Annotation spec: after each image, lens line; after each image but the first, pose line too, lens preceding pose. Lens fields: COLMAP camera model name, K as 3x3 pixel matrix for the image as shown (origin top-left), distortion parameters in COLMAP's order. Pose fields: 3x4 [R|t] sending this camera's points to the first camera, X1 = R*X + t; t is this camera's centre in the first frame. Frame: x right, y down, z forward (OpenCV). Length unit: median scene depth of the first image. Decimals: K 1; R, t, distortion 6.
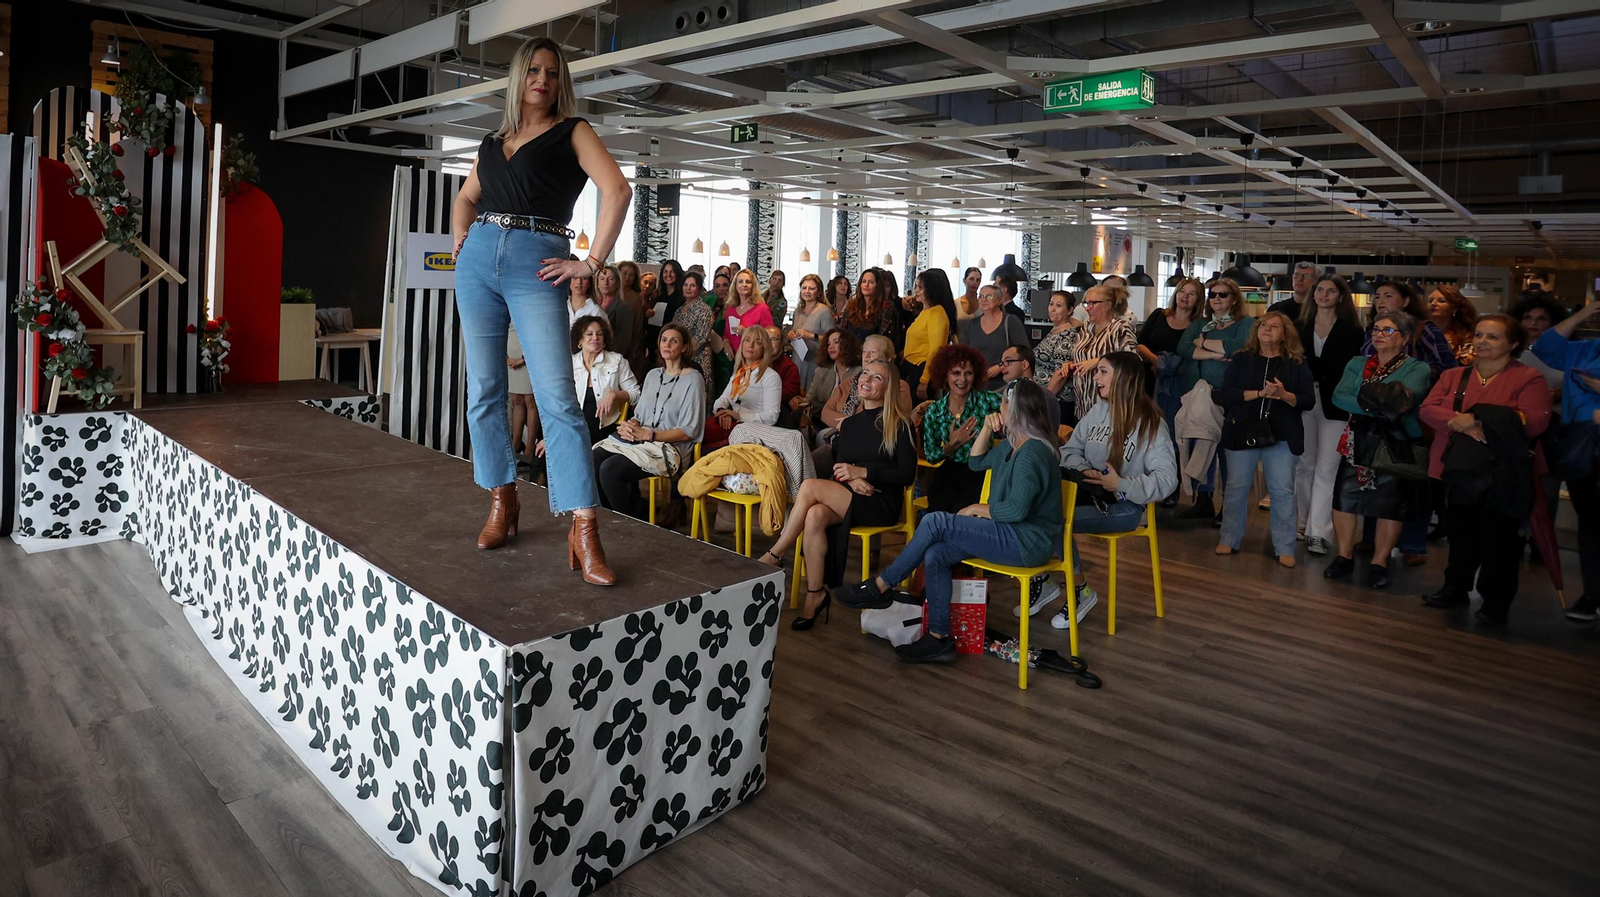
lens RADIAL K [[925.3, 0, 649.5], [0, 925.3, 257.4], [0, 0, 1]] dist [-0.084691, 0.039931]
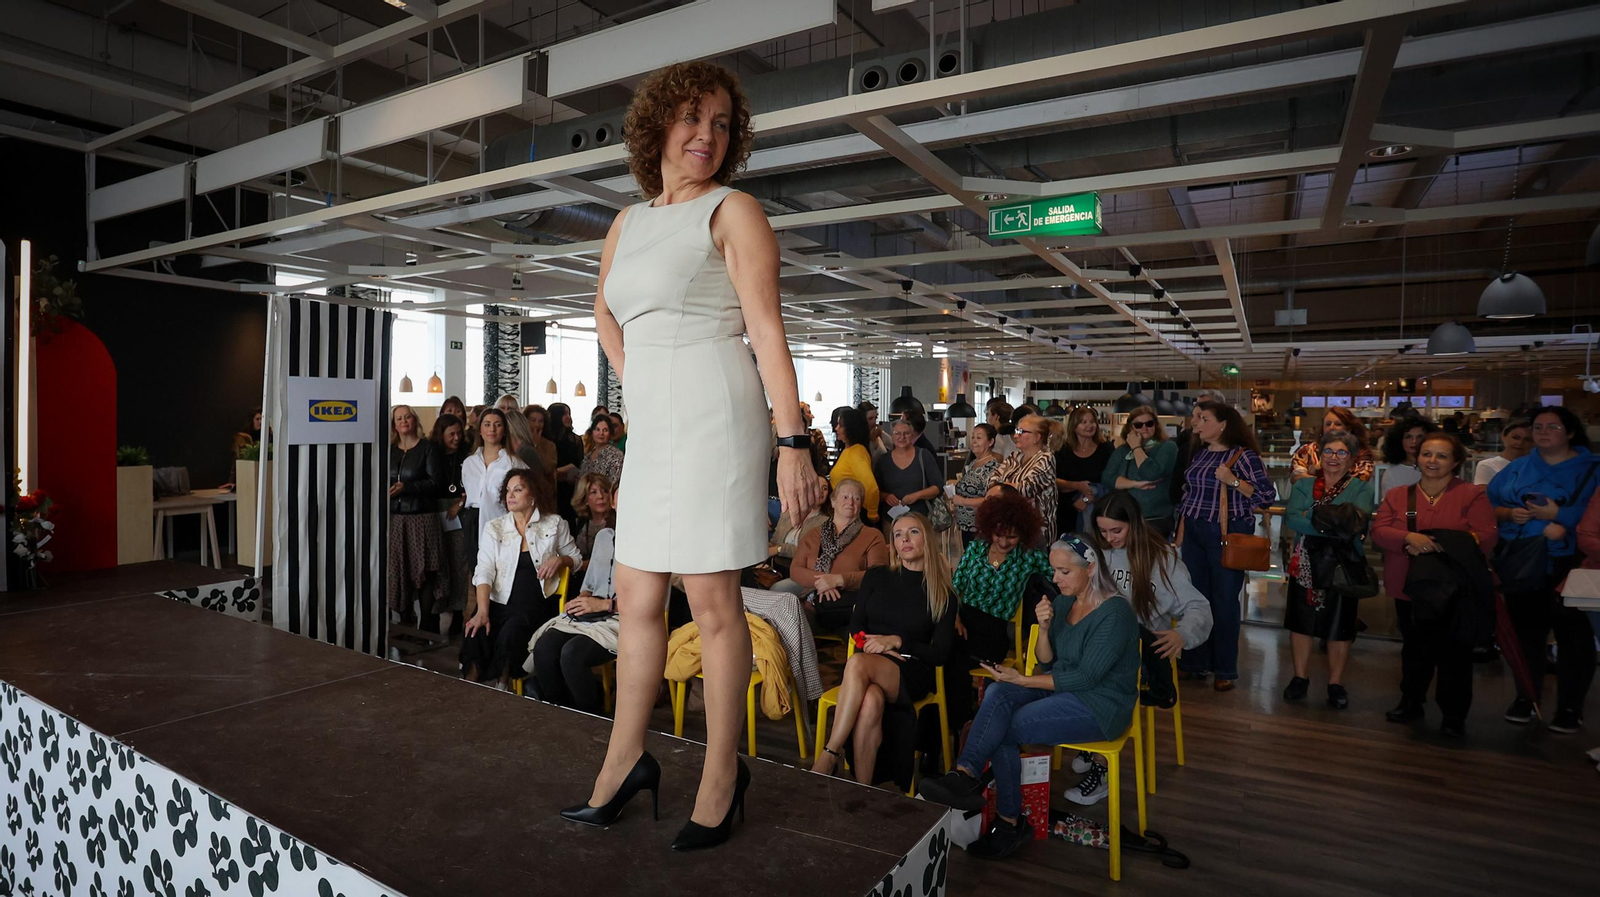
lens RADIAL K [[904.0, 0, 676.3], [0, 904.0, 411.2], [0, 0, 1]] dist [-0.073809, 0.031150]
pose [[0.975534, -0.028399, 0.218006, -0.123563], [0.024963, 0.999517, 0.018500, -0.003024], [-0.218426, -0.012605, 0.975772, 0.186240]]
